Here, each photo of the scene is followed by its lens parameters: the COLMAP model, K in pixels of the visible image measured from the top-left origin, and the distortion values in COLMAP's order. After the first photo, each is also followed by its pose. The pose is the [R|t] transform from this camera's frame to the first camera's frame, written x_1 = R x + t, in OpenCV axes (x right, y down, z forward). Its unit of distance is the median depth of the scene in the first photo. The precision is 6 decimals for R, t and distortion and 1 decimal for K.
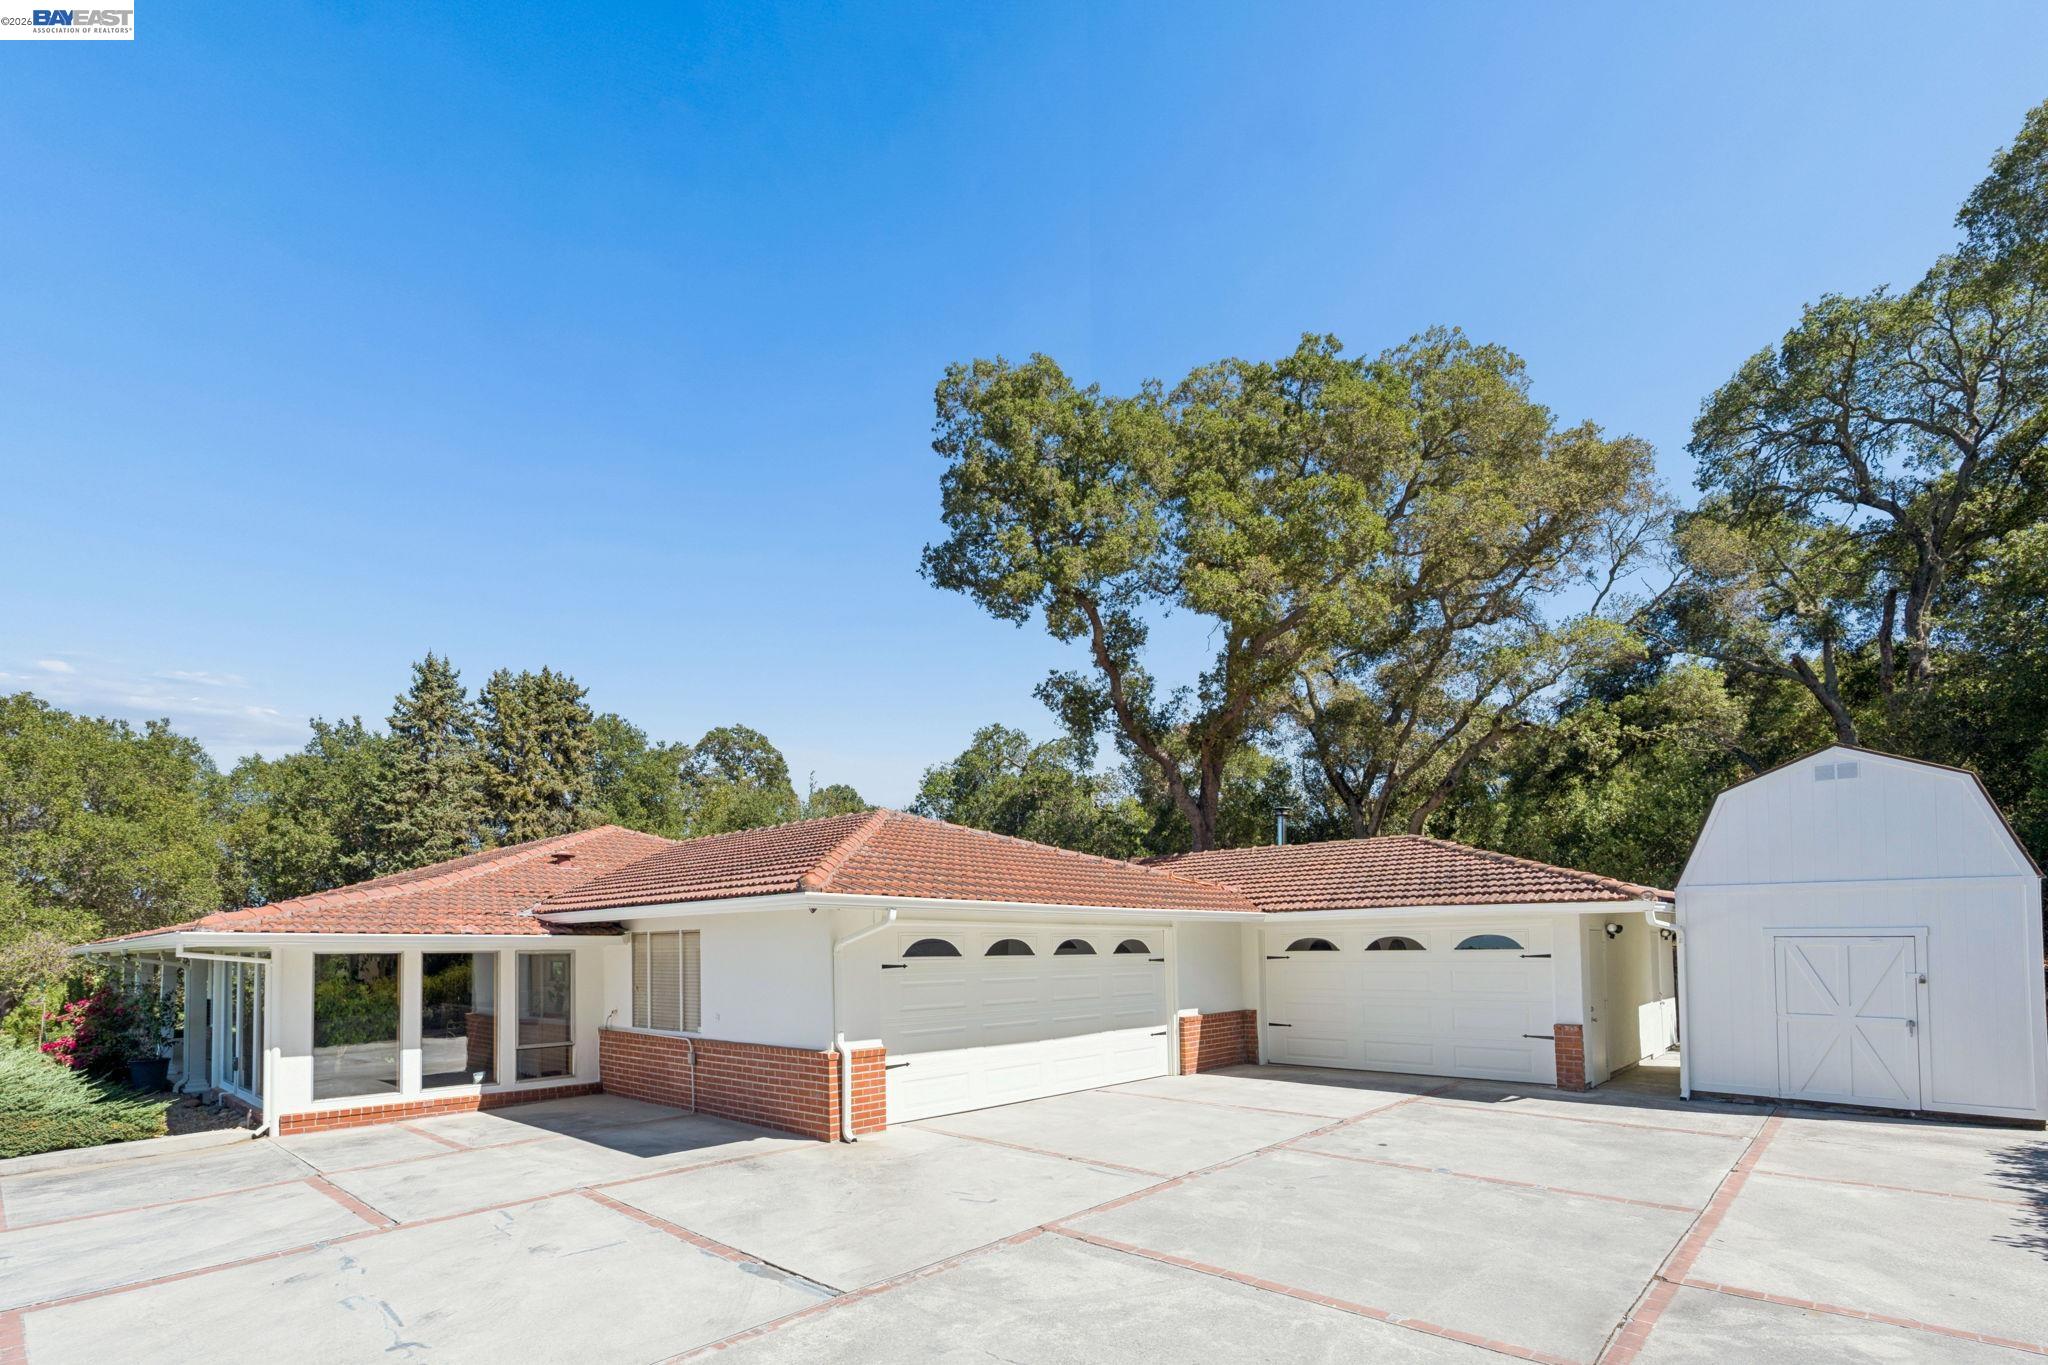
lens RADIAL K [[1000.2, 0, 1095.5], [0, 1000.2, 822.1], [0, 0, 1]] dist [-0.006414, -0.000278]
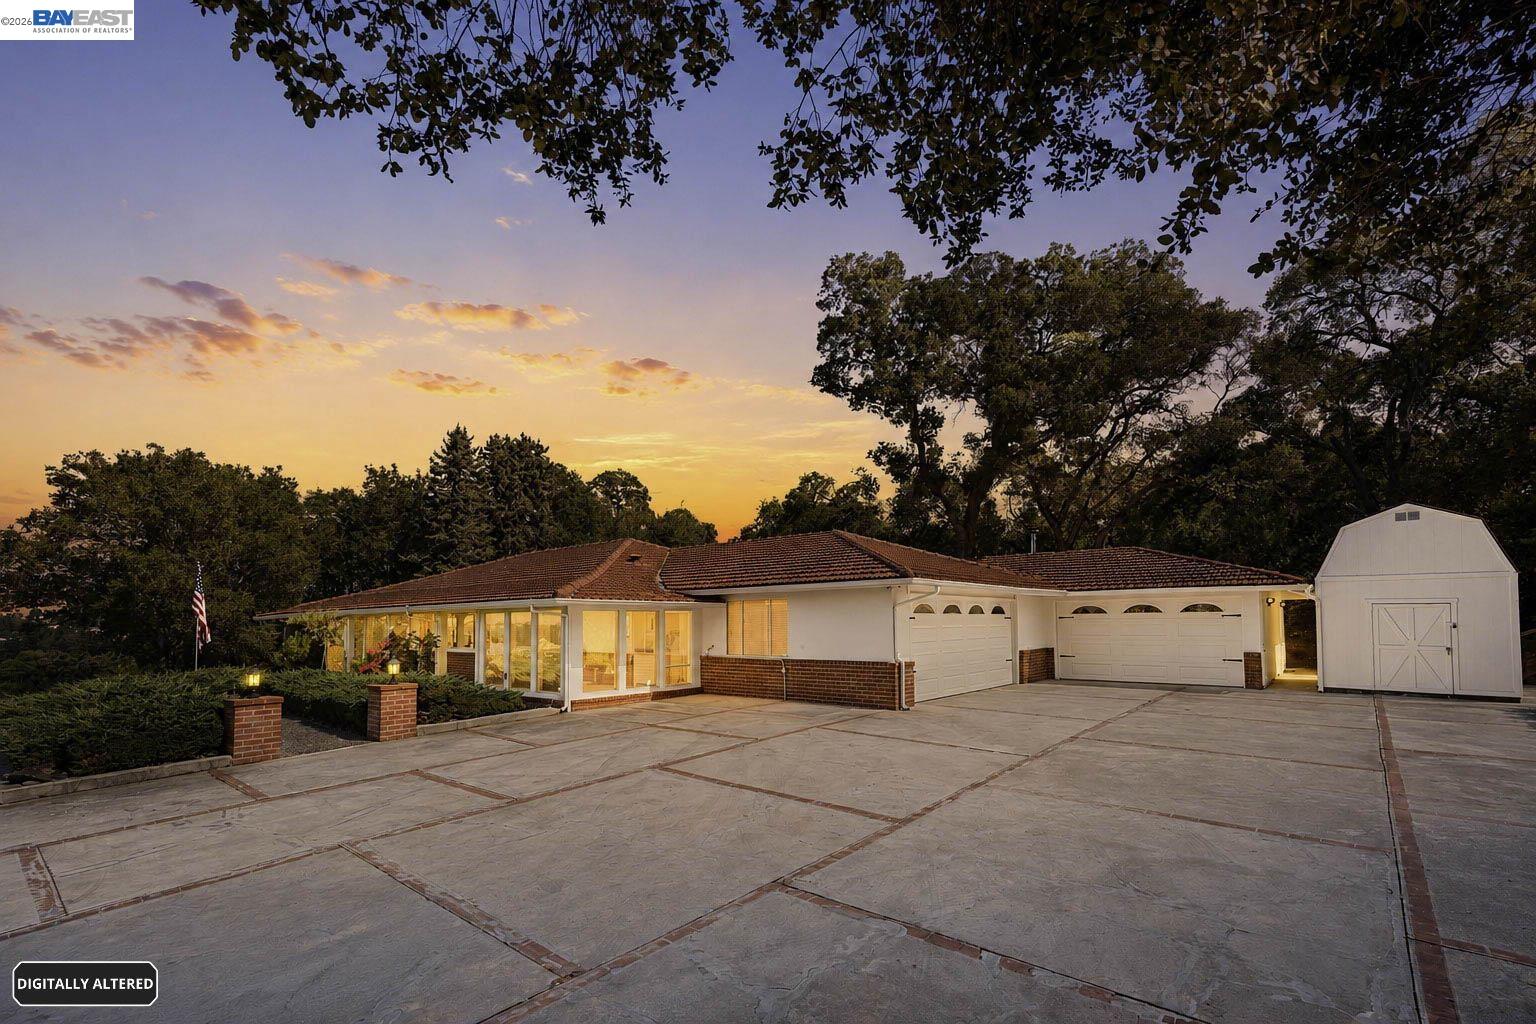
lens RADIAL K [[728.7, 0, 789.8], [0, 728.7, 525.8], [0, 0, 1]] dist [-0.001015, -0.000604]
pose [[0.999502, 0.004788, 0.031205, -0.225630], [-0.004546, 0.999959, -0.007803, -0.007338], [-0.031241, 0.007657, 0.999483, -0.164568]]
